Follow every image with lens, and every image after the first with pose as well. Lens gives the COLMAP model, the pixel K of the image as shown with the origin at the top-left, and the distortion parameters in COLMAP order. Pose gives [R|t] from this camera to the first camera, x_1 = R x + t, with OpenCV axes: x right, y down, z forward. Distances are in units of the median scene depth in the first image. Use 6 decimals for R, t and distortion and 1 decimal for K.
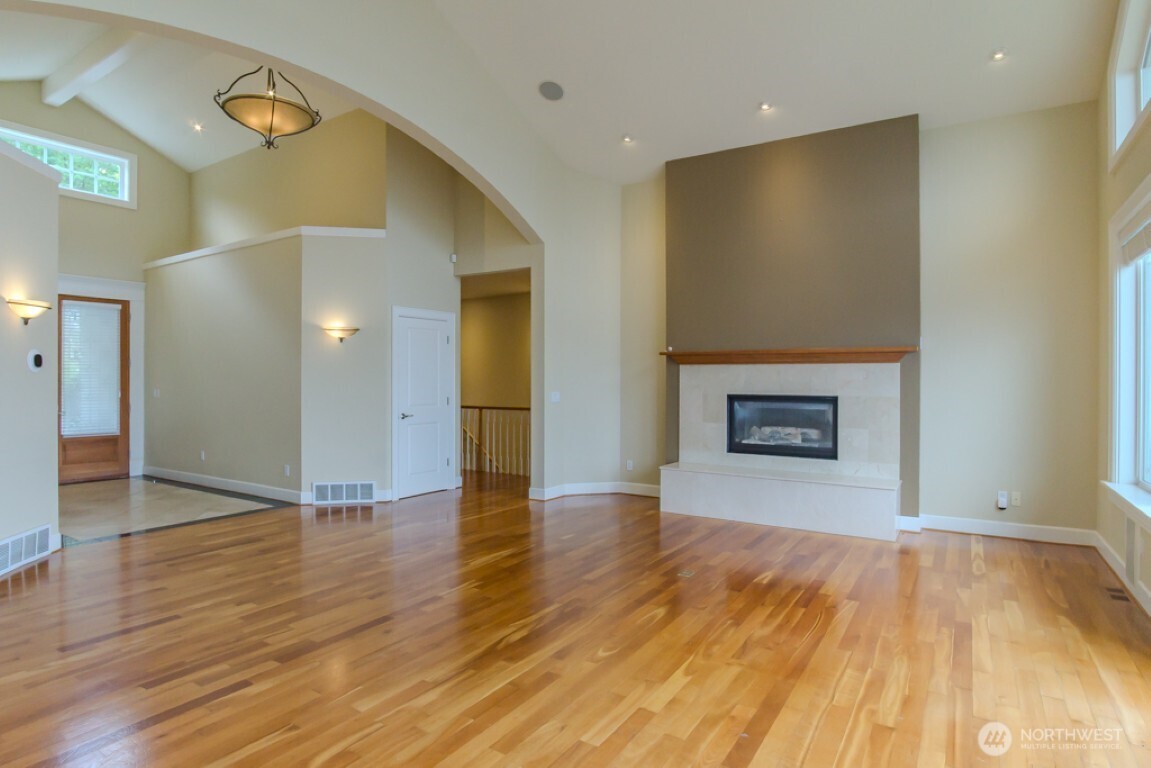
lens RADIAL K [[626.7, 0, 571.5], [0, 626.7, 380.9], [0, 0, 1]] dist [-0.025777, 0.007219]
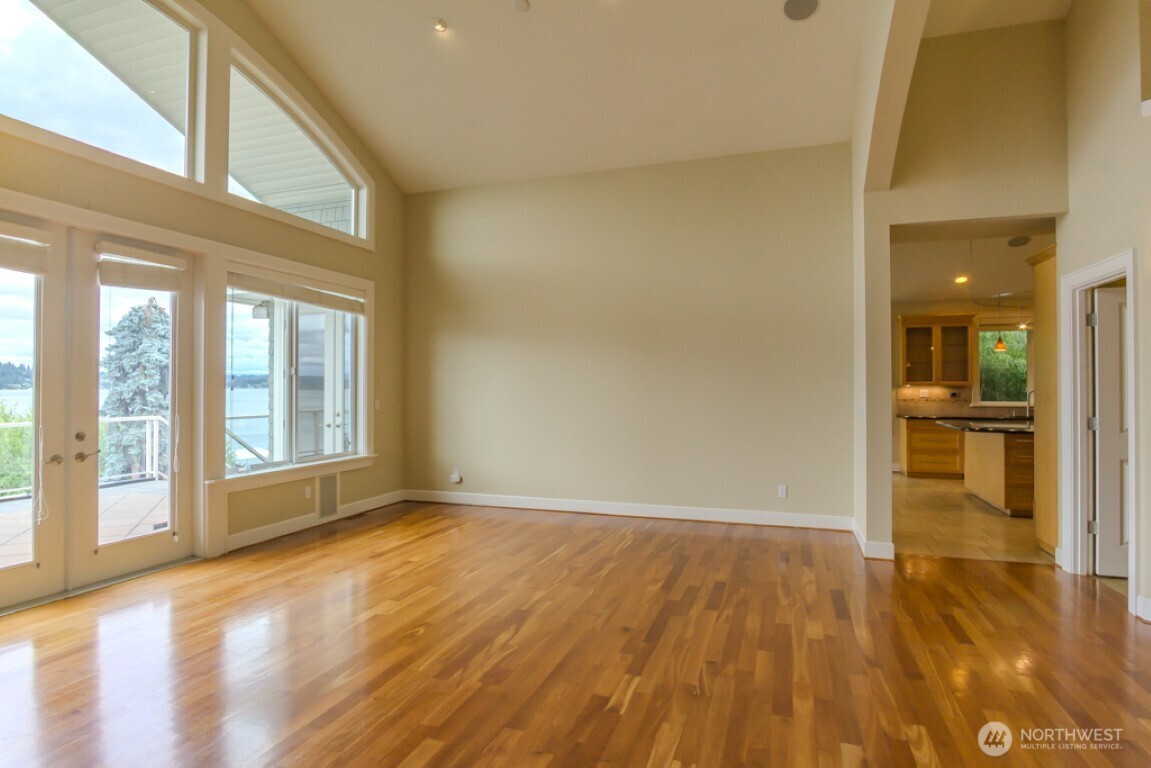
lens RADIAL K [[626.7, 0, 565.9], [0, 626.7, 385.5], [0, 0, 1]] dist [-0.025777, 0.007219]
pose [[-0.972576, -0.005535, -0.232519, 0.025850], [-0.005593, 0.999984, -0.000409, -0.001249], [0.232518, 0.000903, -0.972592, 0.968270]]
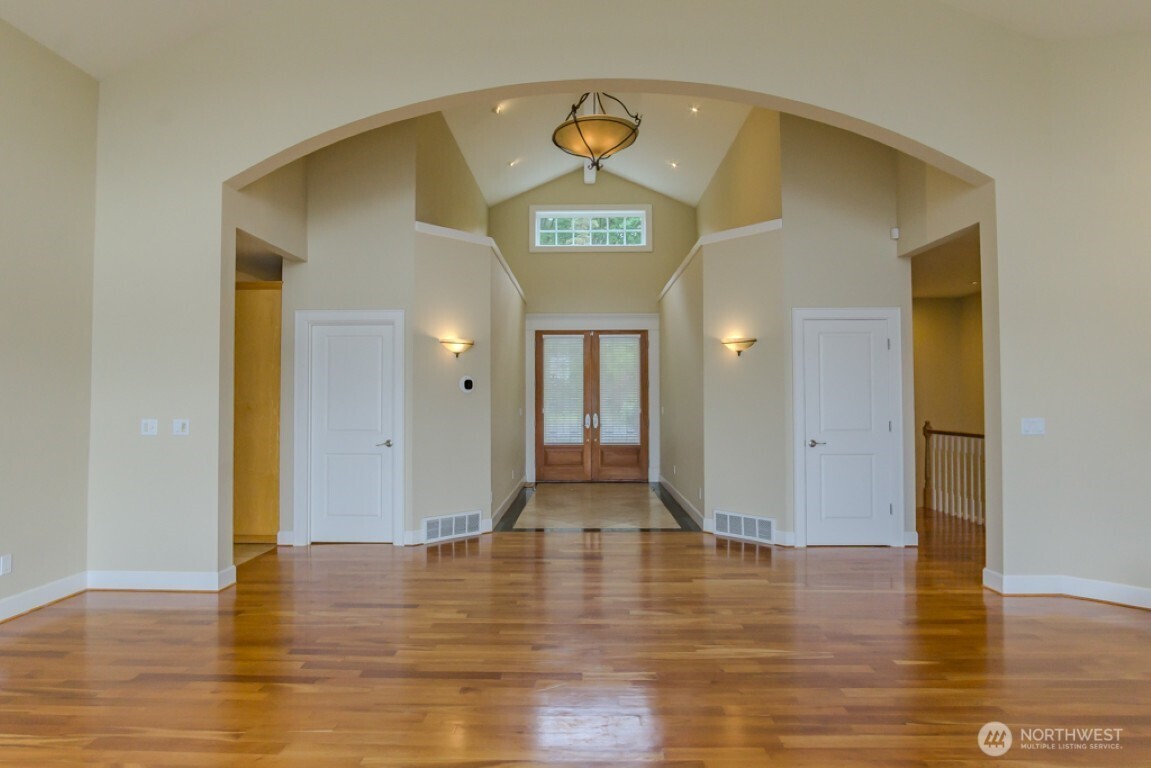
lens RADIAL K [[626.7, 0, 567.0], [0, 626.7, 380.5], [0, 0, 1]] dist [-0.025777, 0.007219]
pose [[0.526732, -0.024601, -0.849675, 0.256790], [0.000673, 0.999593, -0.028525, -0.001736], [0.850031, 0.014453, 0.526534, 0.319335]]
